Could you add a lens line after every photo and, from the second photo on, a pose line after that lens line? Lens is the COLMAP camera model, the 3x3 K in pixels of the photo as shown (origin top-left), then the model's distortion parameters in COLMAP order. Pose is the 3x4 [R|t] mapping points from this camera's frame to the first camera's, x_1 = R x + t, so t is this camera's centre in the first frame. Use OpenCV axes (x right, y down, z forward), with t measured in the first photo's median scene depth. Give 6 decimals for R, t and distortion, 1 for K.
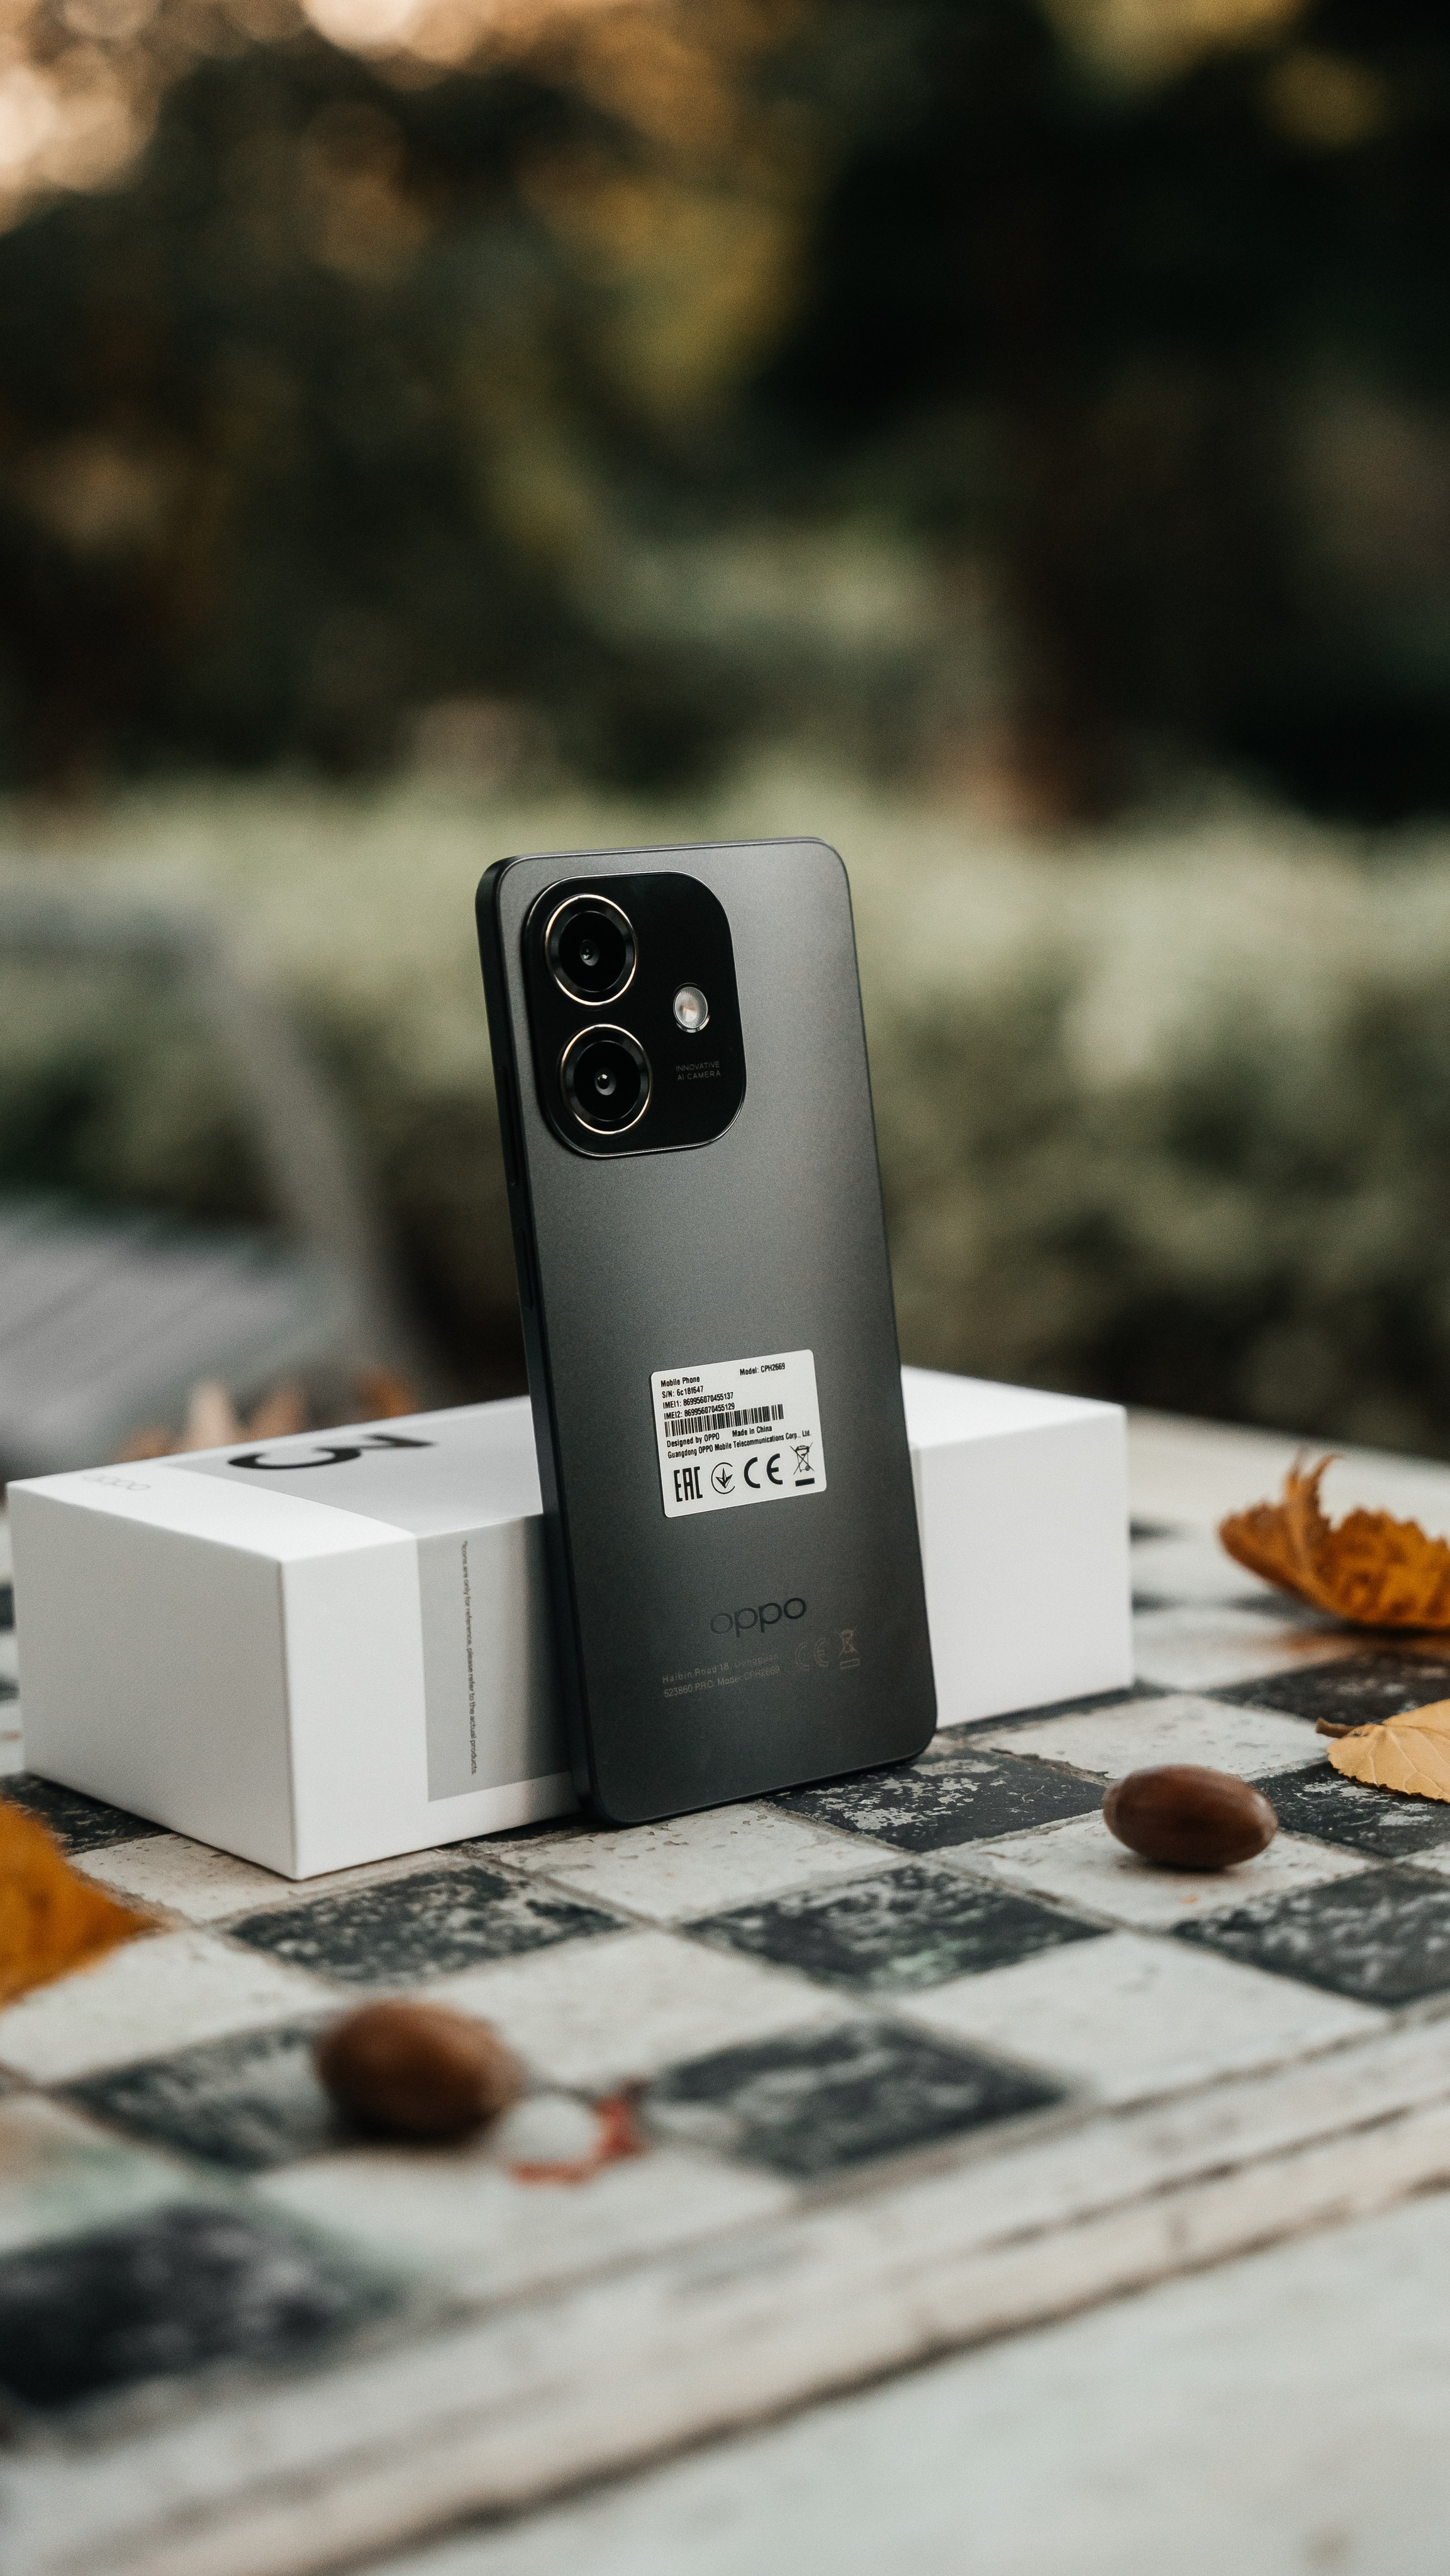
lens RADIAL K [[4038.3, 0, 725.0], [0, 4038.3, 1288.0], [0, 0, 1]] dist [0.250103, -0.187695]
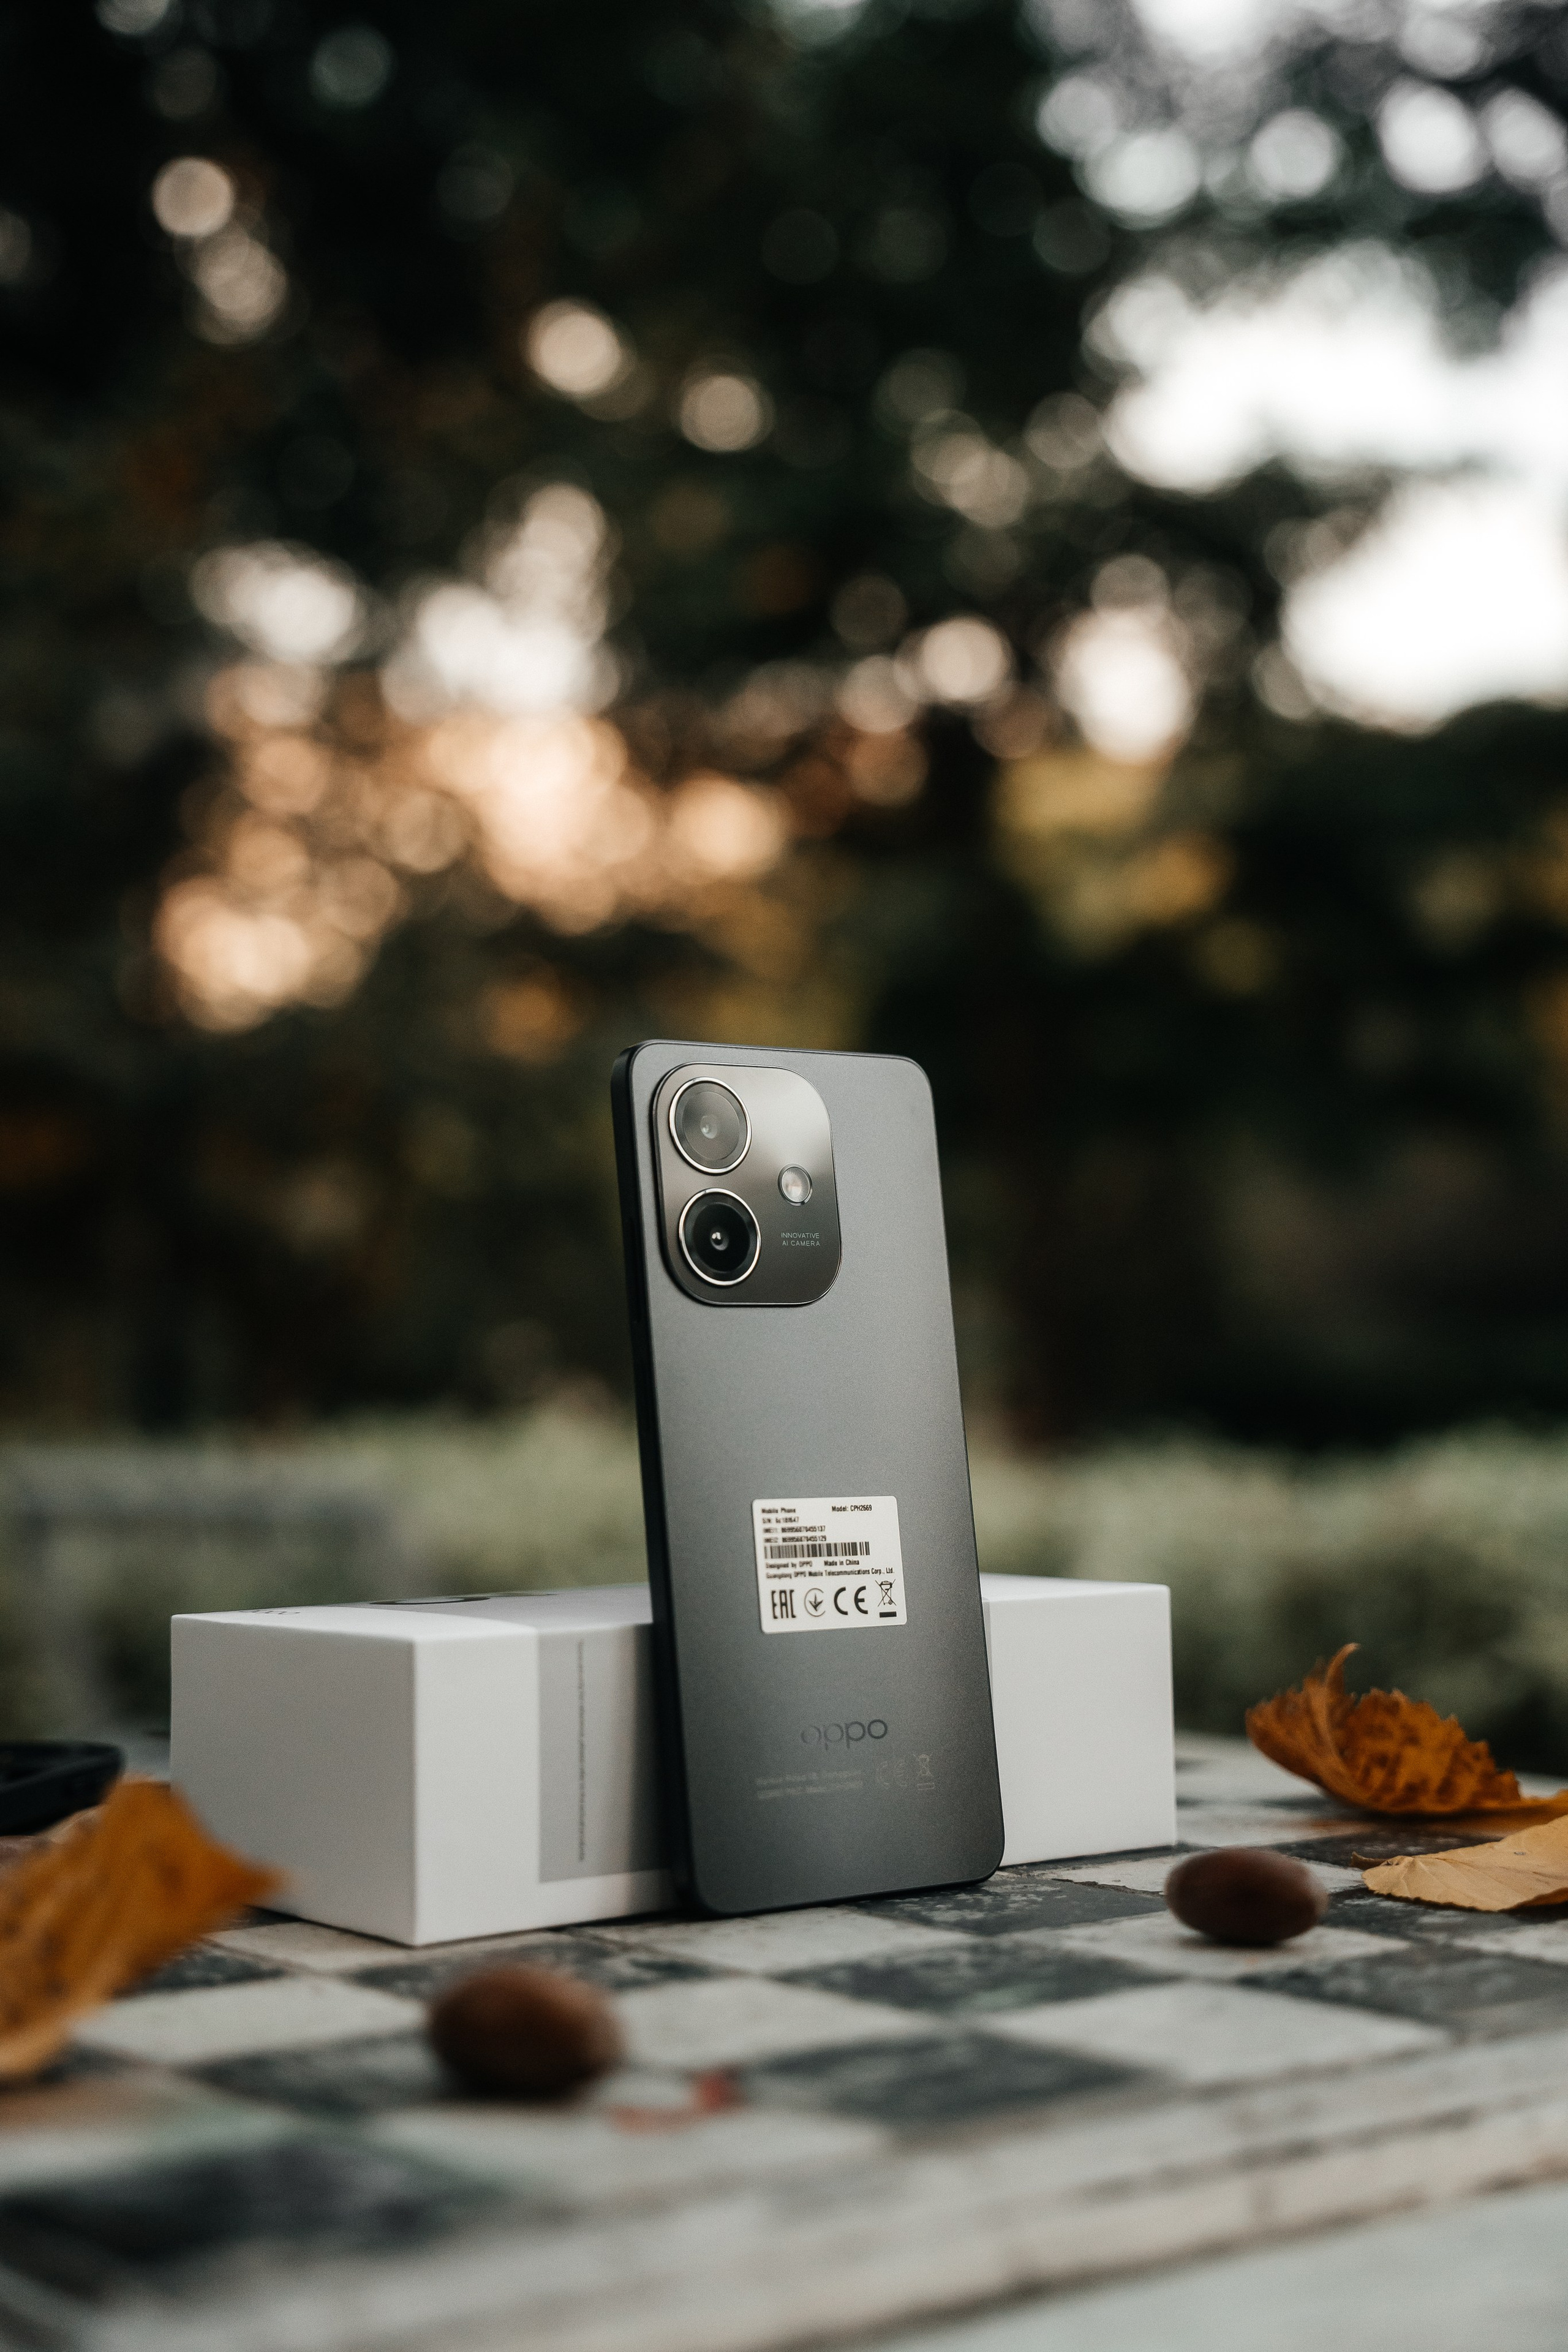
lens RADIAL K [[3147.5, 0, 787.3], [0, 3147.5, 1155.9], [0, 0, 1]] dist [0.122660, -0.031713]
pose [[0.999758, 0.021964, -0.001214, -0.009983], [-0.021698, 0.975570, -0.218613, 0.119906], [-0.003617, 0.218587, 0.975811, 0.131778]]
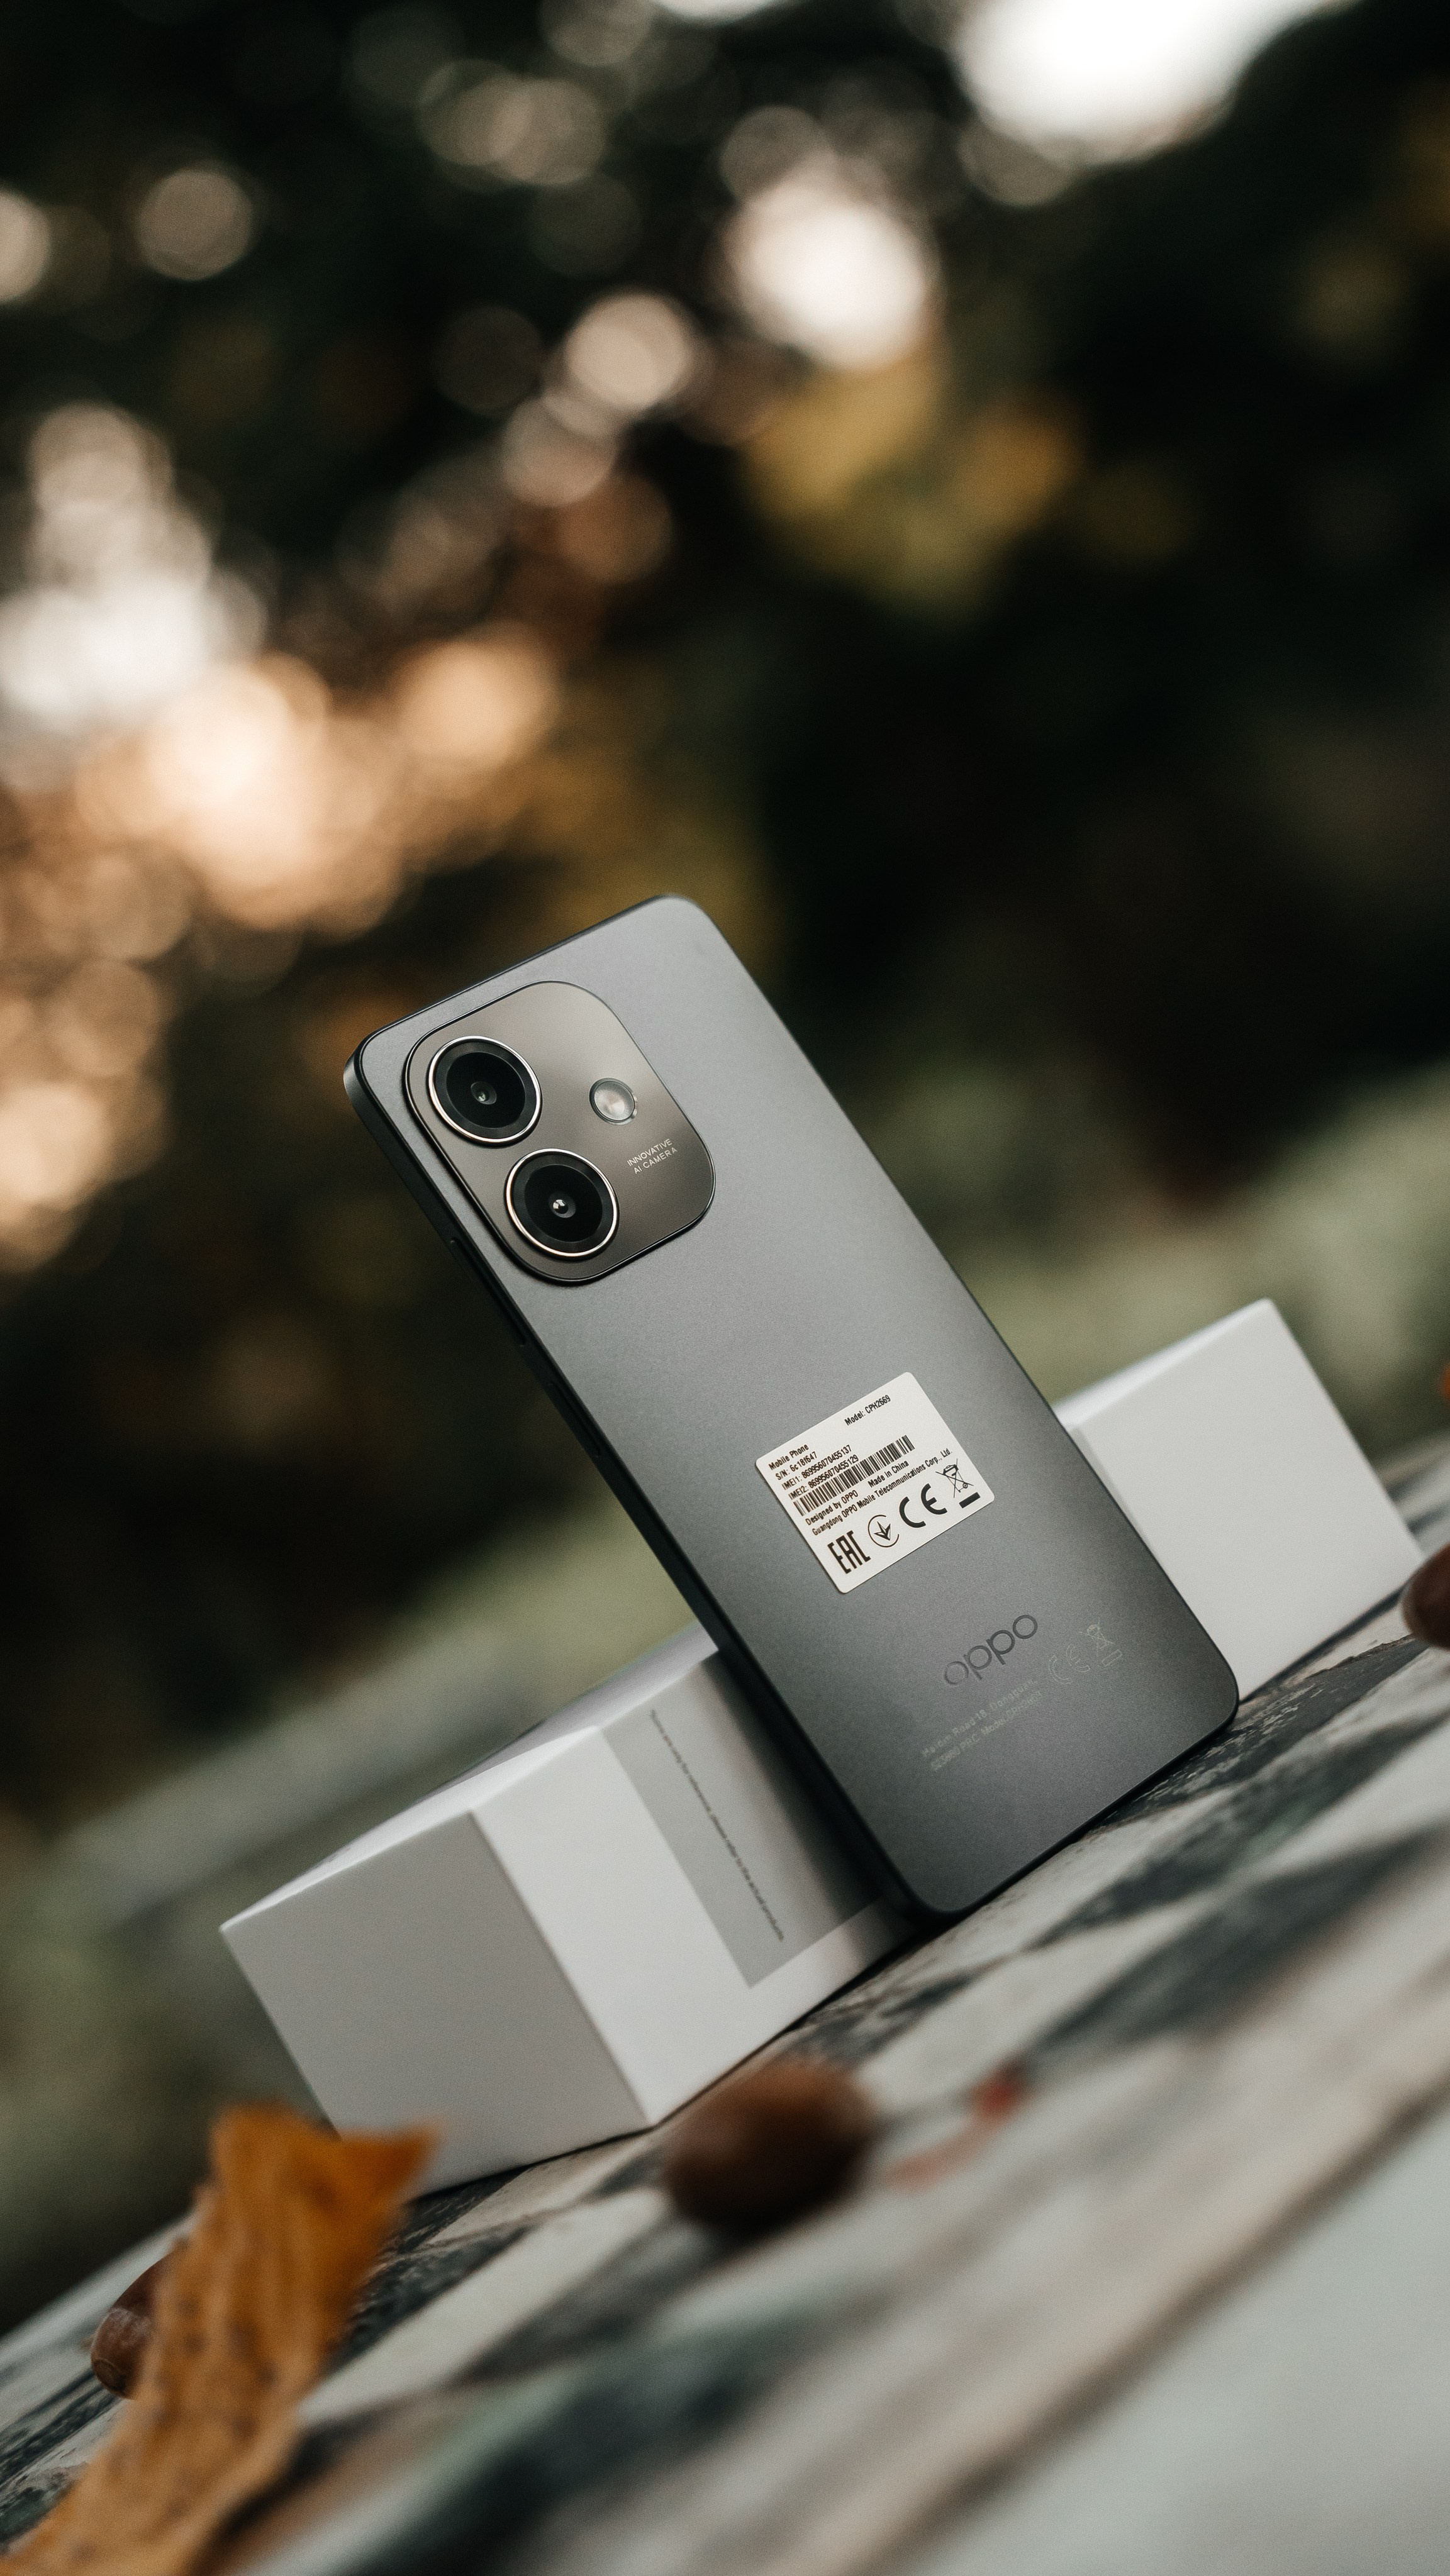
lens RADIAL K [[4038.3, 0, 725.0], [0, 4038.3, 1288.0], [0, 0, 1]] dist [0.250103, -0.187695]
pose [[0.879447, -0.474496, -0.037770, 0.029550], [0.462491, 0.870567, -0.167974, 0.139503], [0.112584, 0.130256, 0.985068, 0.092496]]
